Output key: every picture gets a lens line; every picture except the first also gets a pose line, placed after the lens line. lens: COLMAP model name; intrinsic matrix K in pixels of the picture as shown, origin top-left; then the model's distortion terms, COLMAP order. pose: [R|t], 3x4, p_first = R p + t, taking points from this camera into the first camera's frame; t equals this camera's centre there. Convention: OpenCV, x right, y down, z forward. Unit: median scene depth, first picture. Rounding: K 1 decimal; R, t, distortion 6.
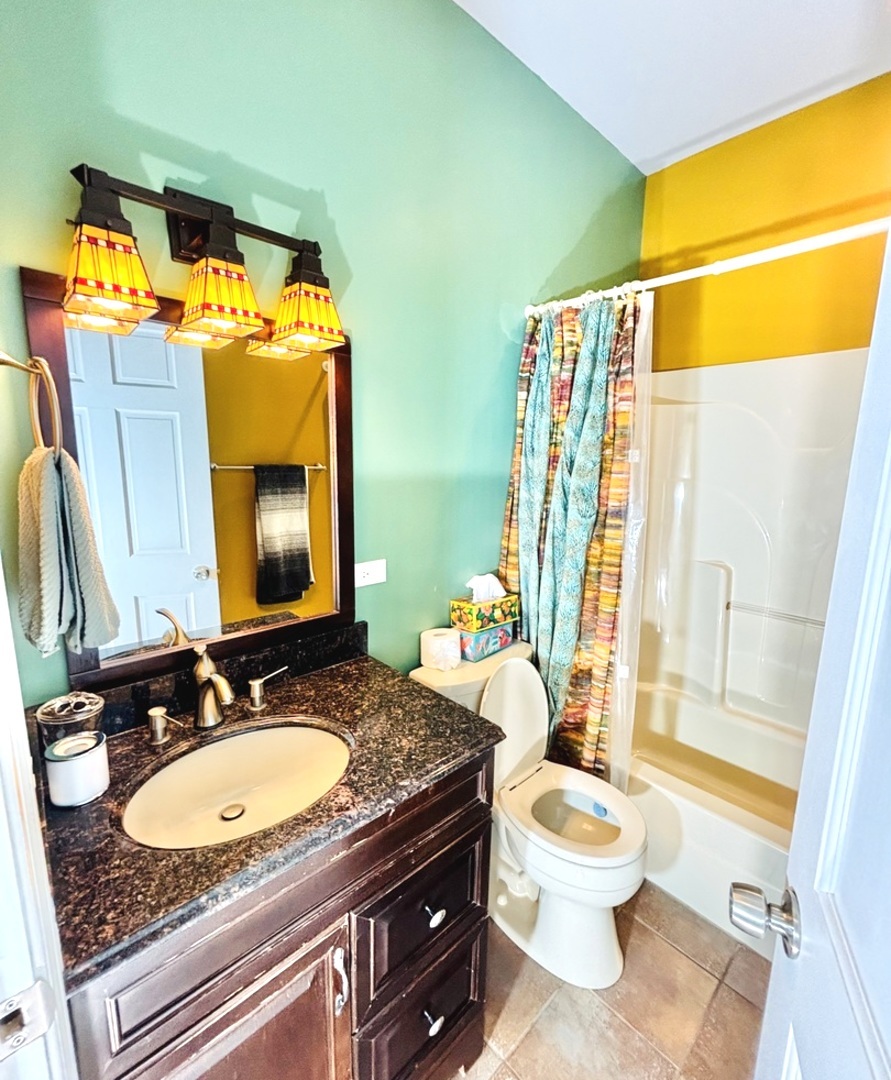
lens RADIAL K [[483.4, 0, 443.2], [0, 483.4, 538.3], [0, 0, 1]] dist [0.005772, -0.002031]
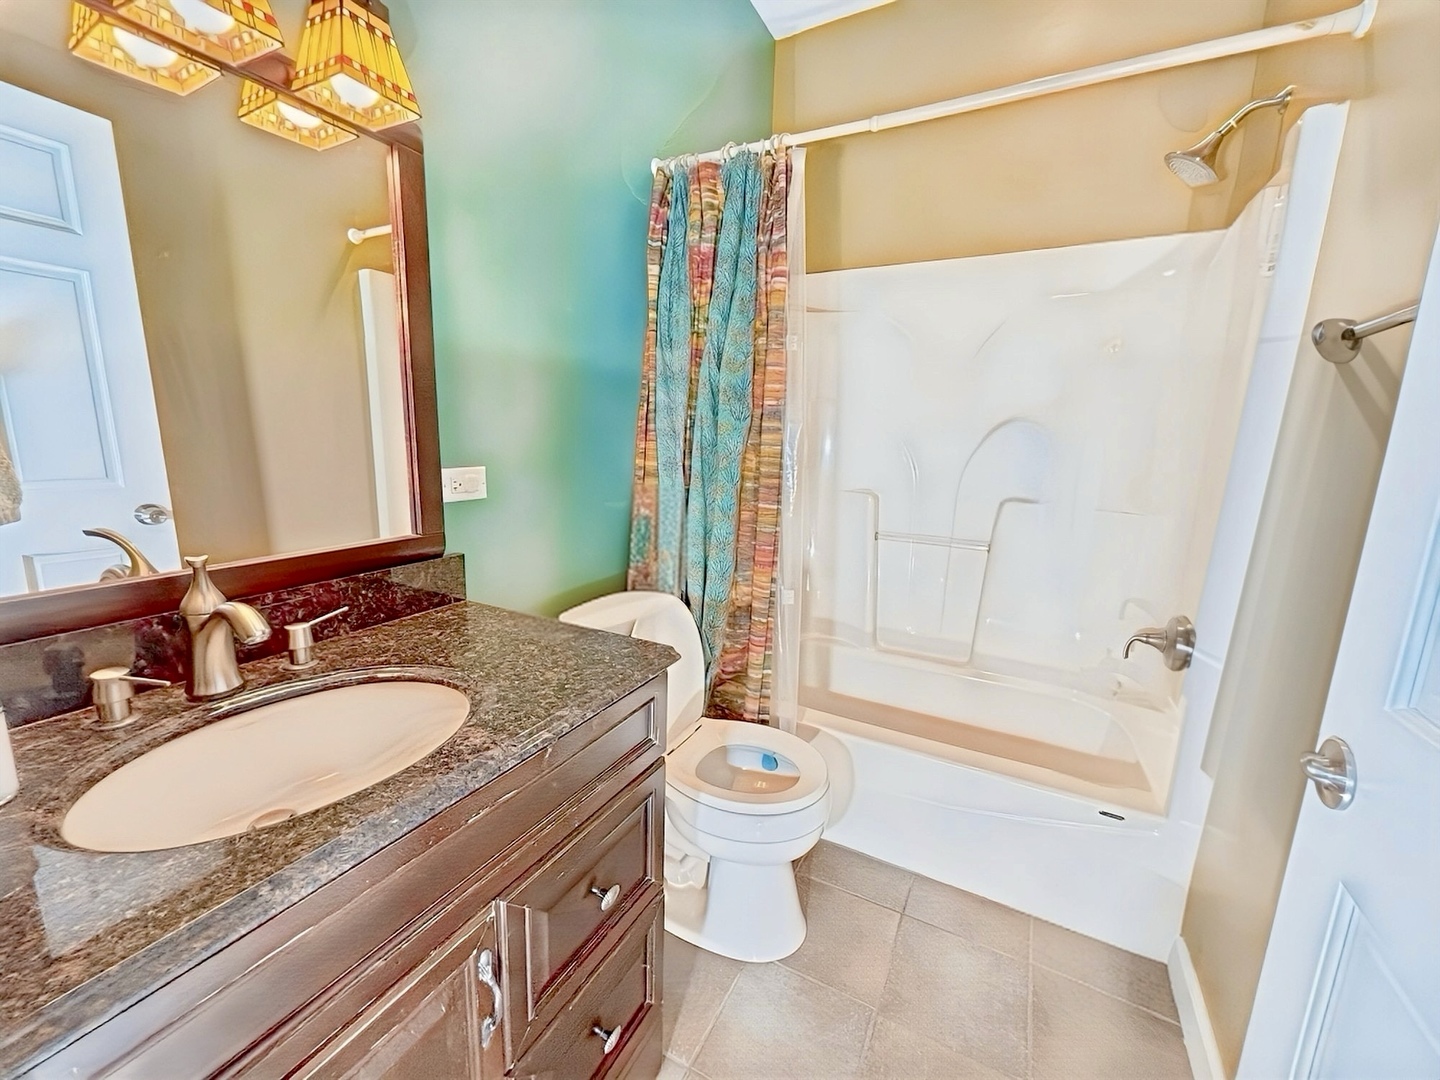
lens RADIAL K [[584.9, 0, 720.5], [0, 584.9, 541.1], [0, 0, 1]] dist [0.002433, -0.001022]
pose [[0.944003, -0.051599, 0.325878, -0.082117], [0.044141, 0.998567, 0.030244, 0.147898], [-0.326971, -0.014166, 0.944928, 0.063992]]
